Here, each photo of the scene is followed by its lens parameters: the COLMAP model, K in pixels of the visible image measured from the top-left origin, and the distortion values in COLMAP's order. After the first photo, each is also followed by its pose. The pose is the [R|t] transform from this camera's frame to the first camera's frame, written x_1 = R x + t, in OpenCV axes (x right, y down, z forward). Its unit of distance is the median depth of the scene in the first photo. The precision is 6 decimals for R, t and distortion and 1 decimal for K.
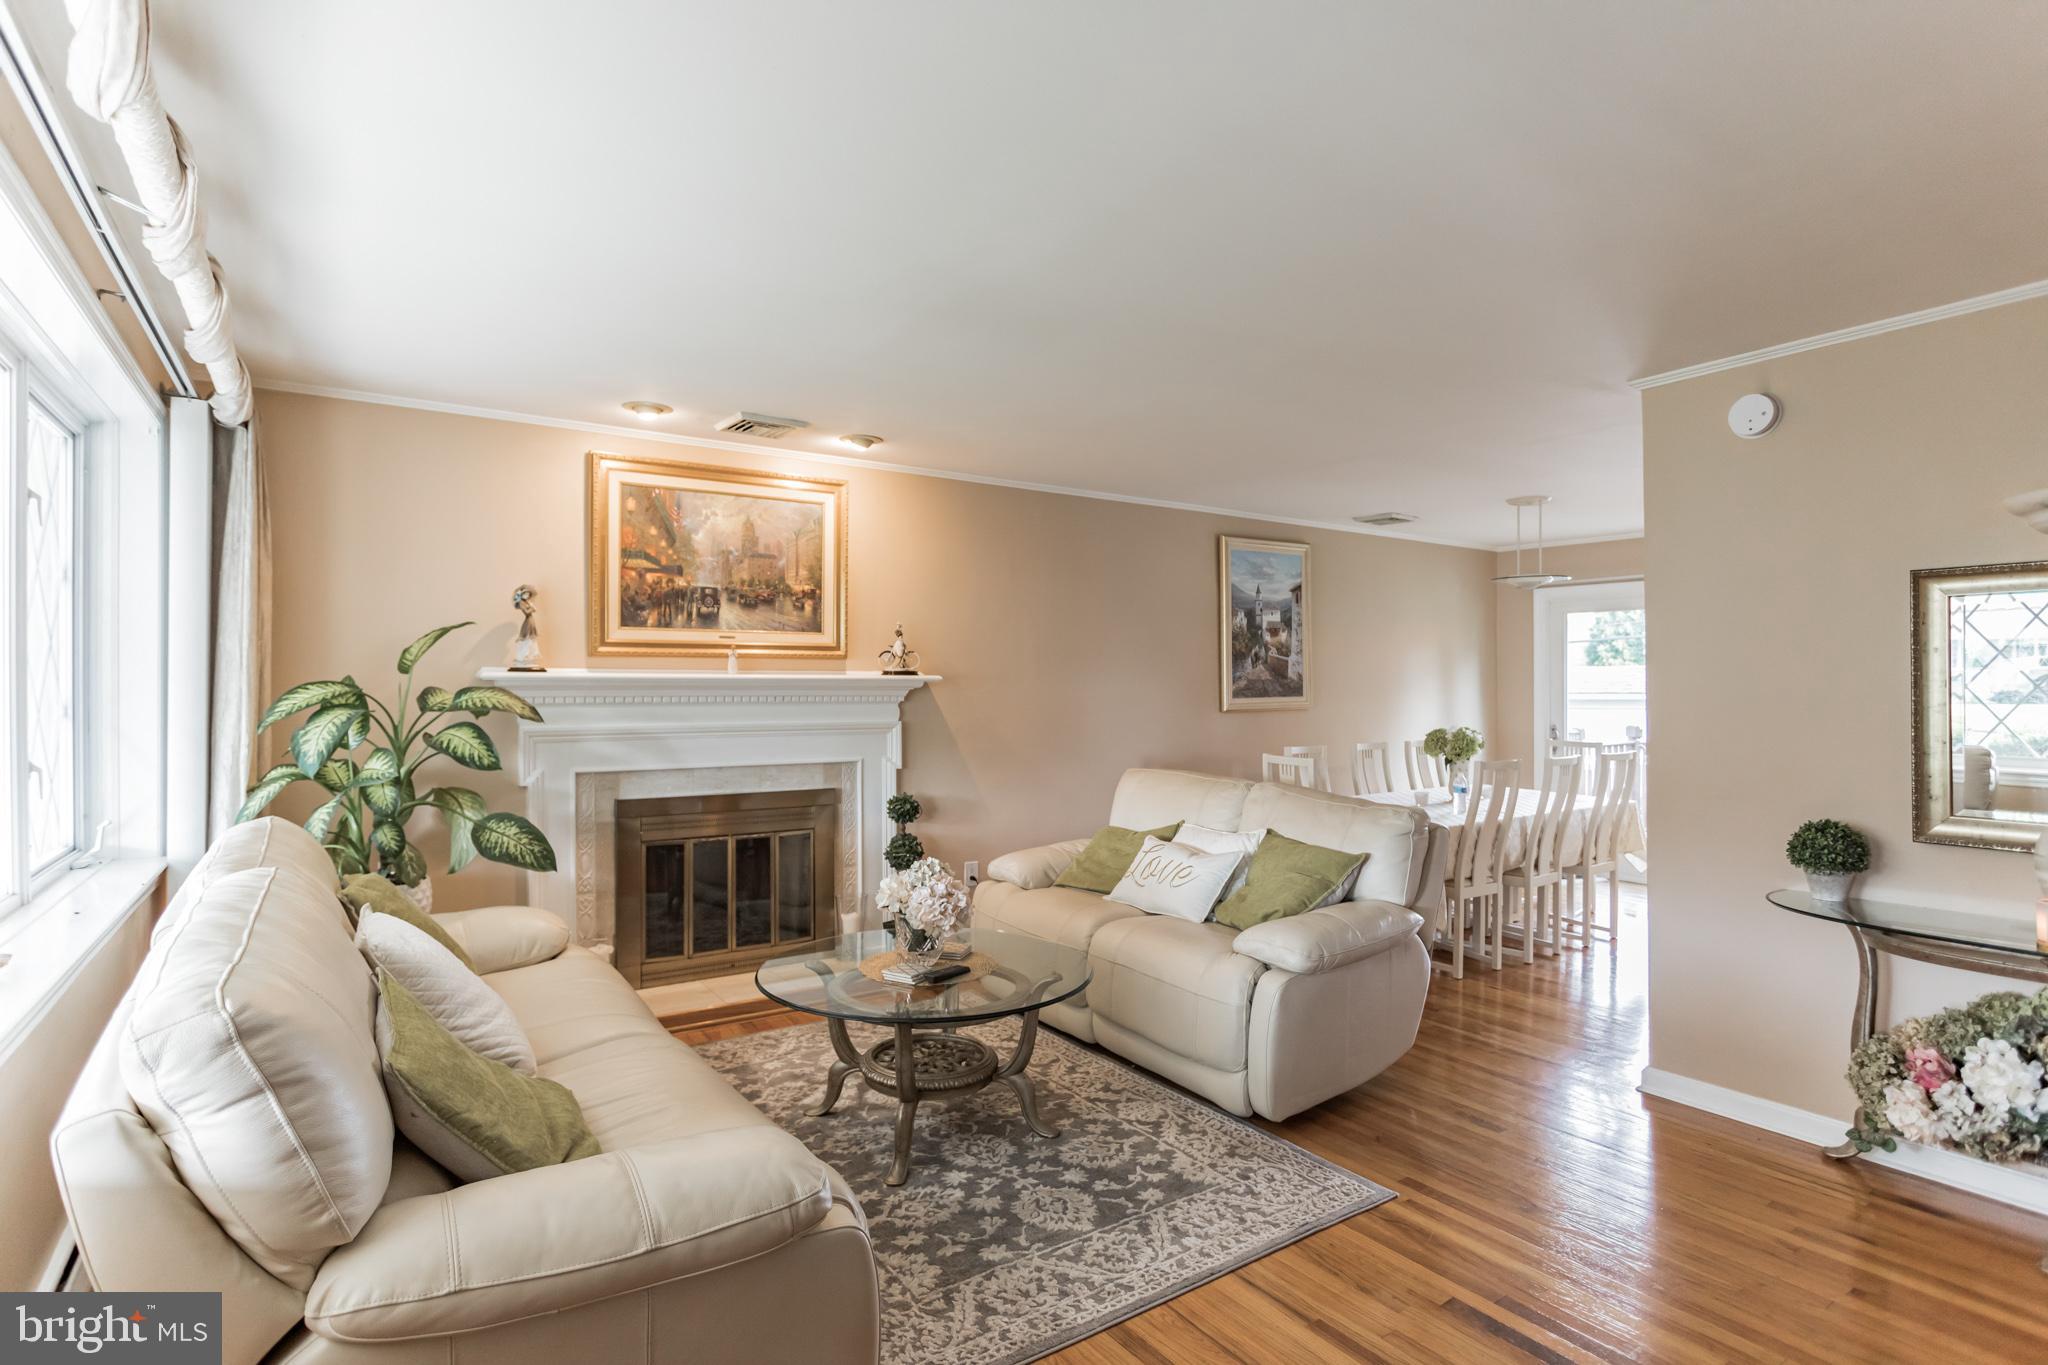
lens RADIAL K [[1019.2, 0, 1020.3], [0, 1019.2, 681.3], [0, 0, 1]] dist [-0.003877, -0.000272]
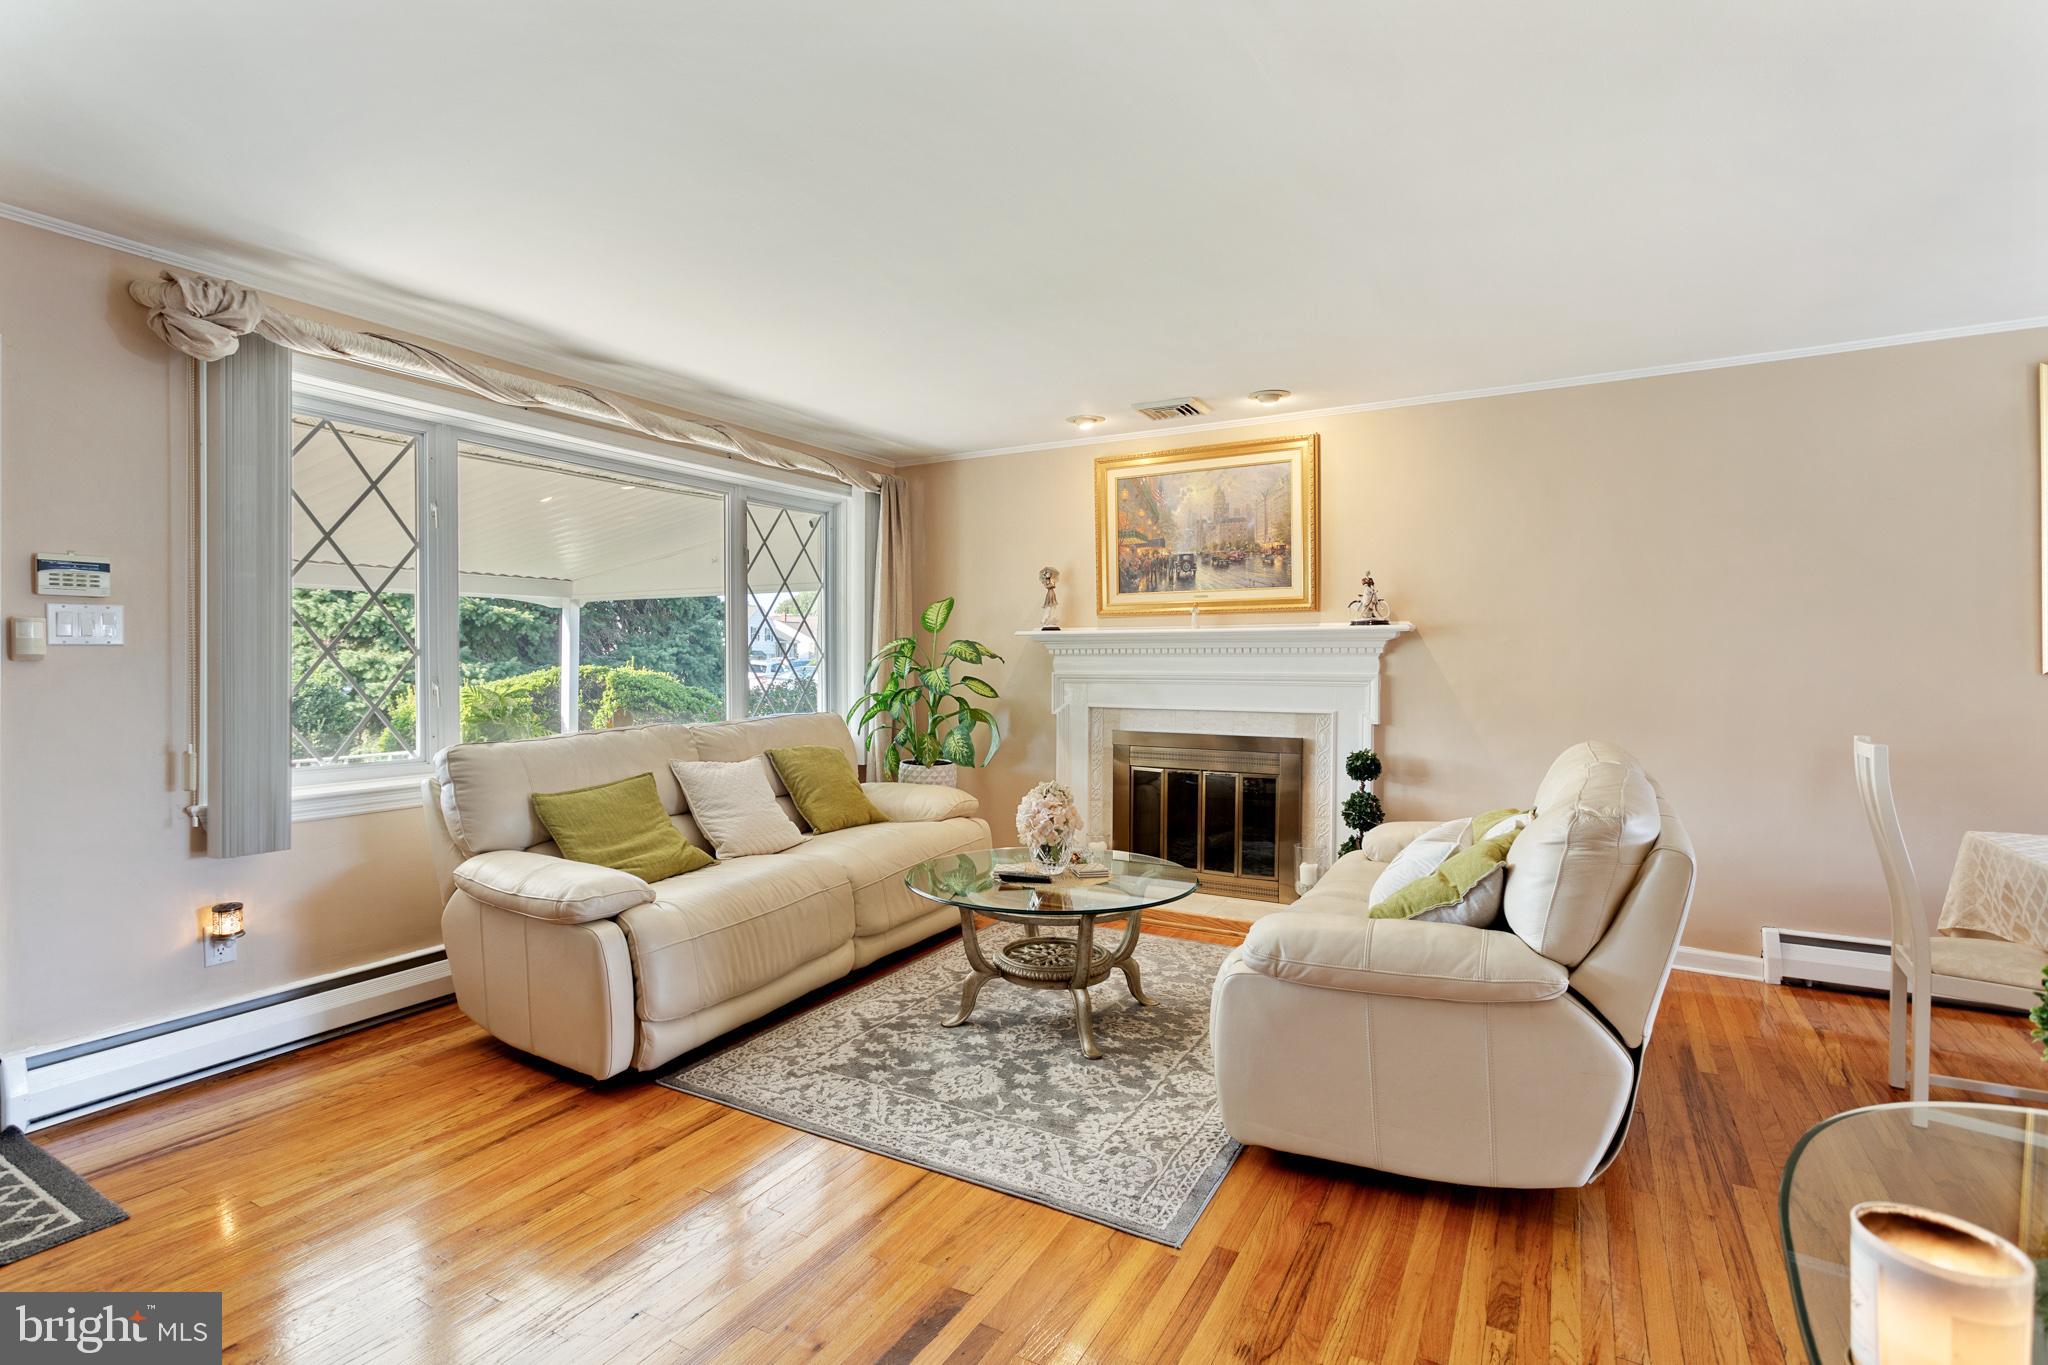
lens RADIAL K [[981.0, 0, 1015.0], [0, 981.0, 671.3], [0, 0, 1]] dist [-0.004527, -0.000403]
pose [[0.443091, 0.012242, -0.896393, 0.585721], [0.006625, 0.999835, 0.016929, 0.019816], [0.896452, -0.013439, 0.442937, 0.317645]]
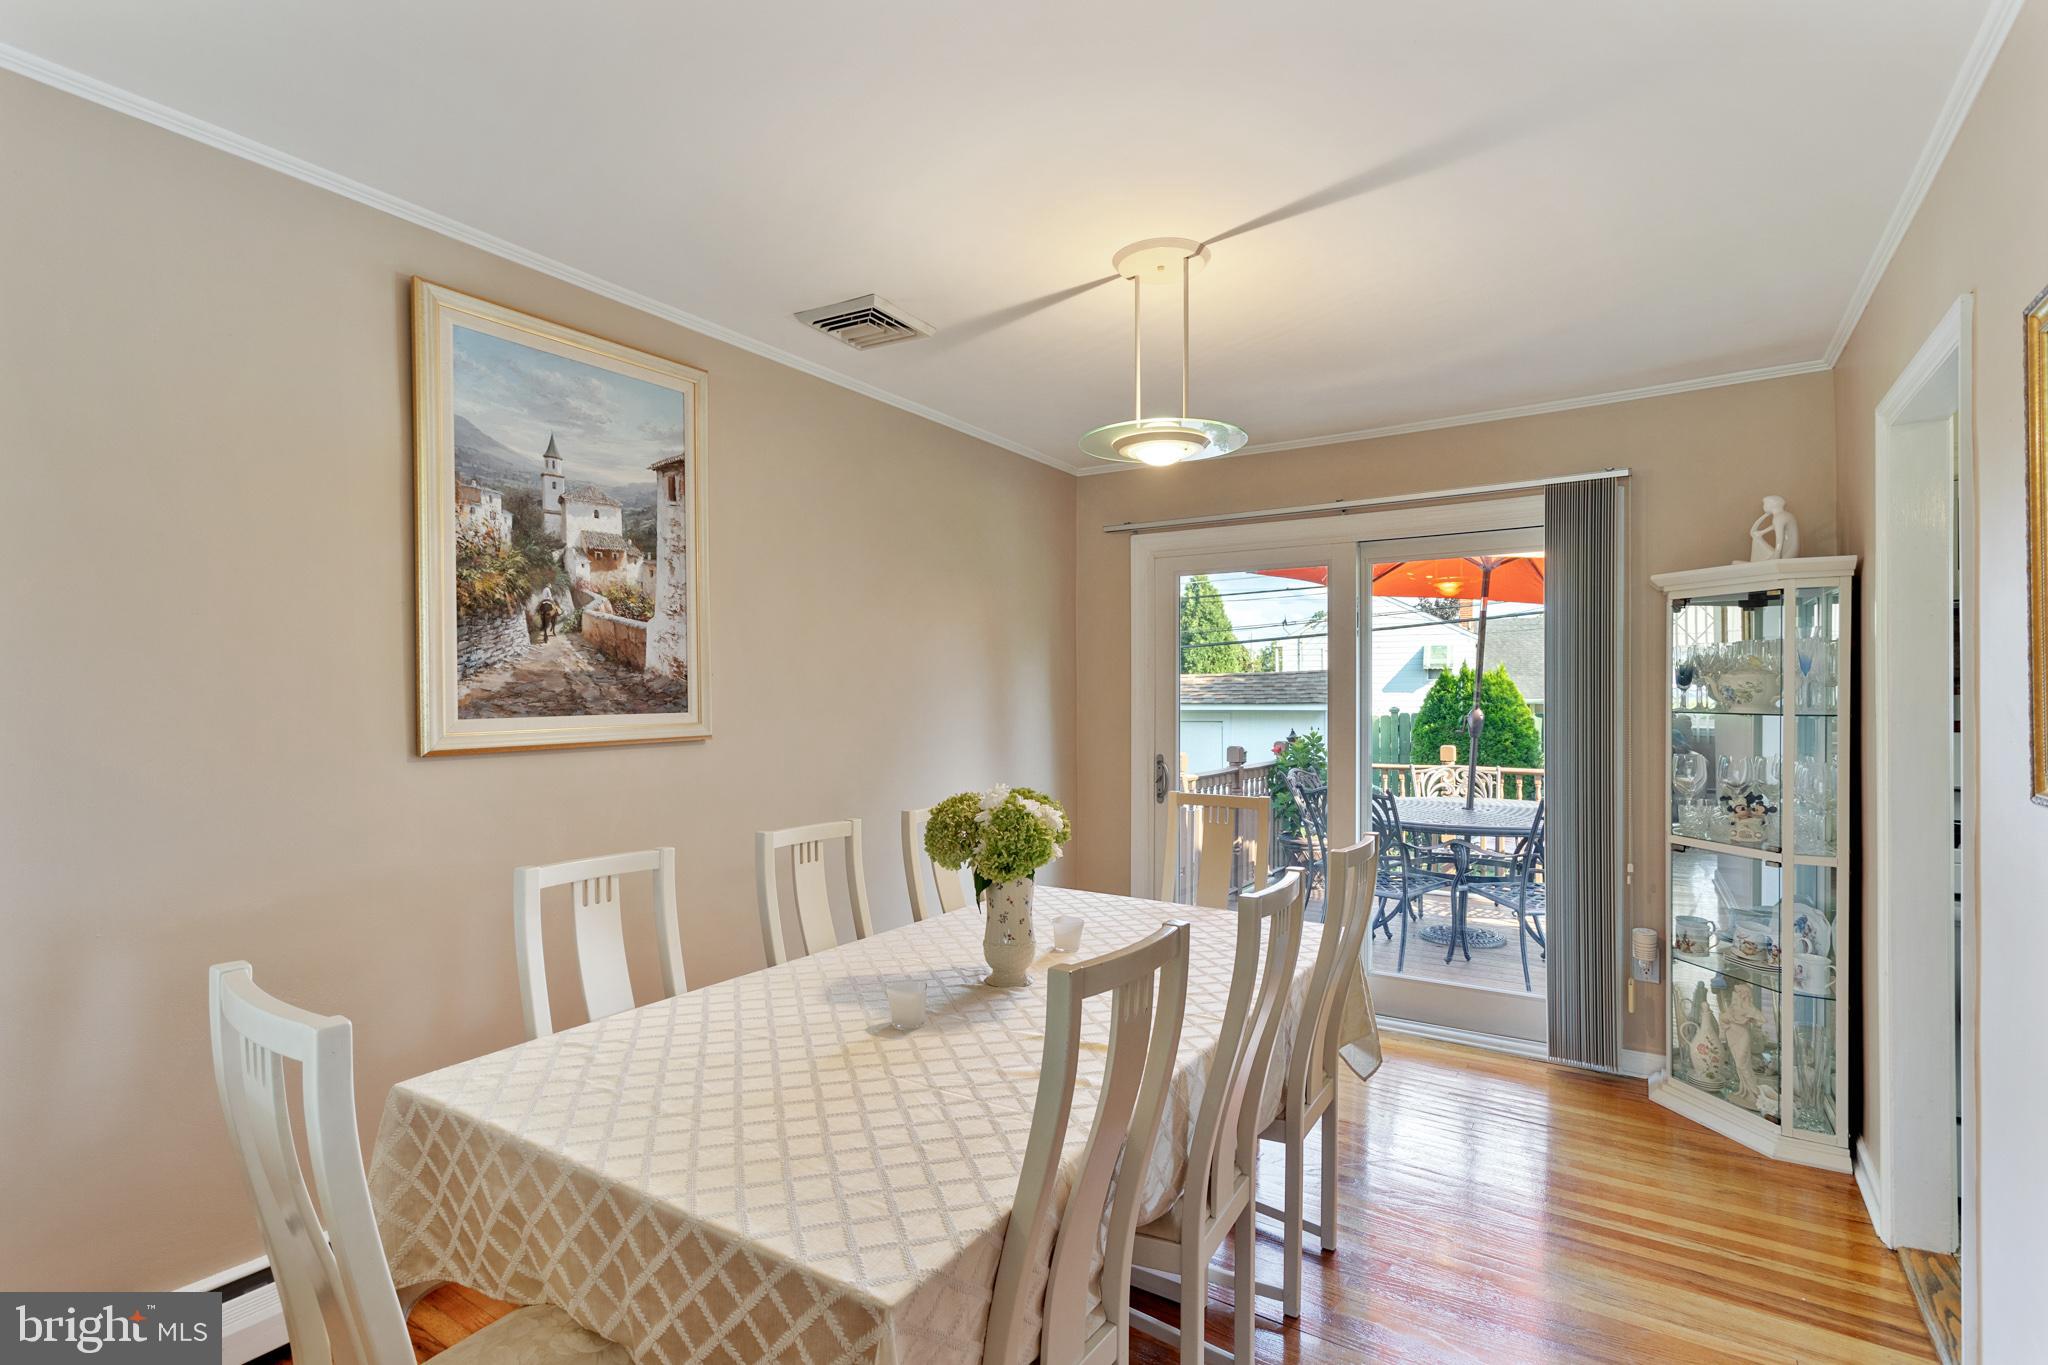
lens RADIAL K [[981.0, 0, 1021.5], [0, 981.0, 695.1], [0, 0, 1]] dist [-0.004527, -0.000403]
pose [[0.921714, -0.002900, 0.387860, 0.351060], [0.003374, 0.999994, -0.000541, 0.011172], [-0.387856, 0.001807, 0.921718, 0.790585]]
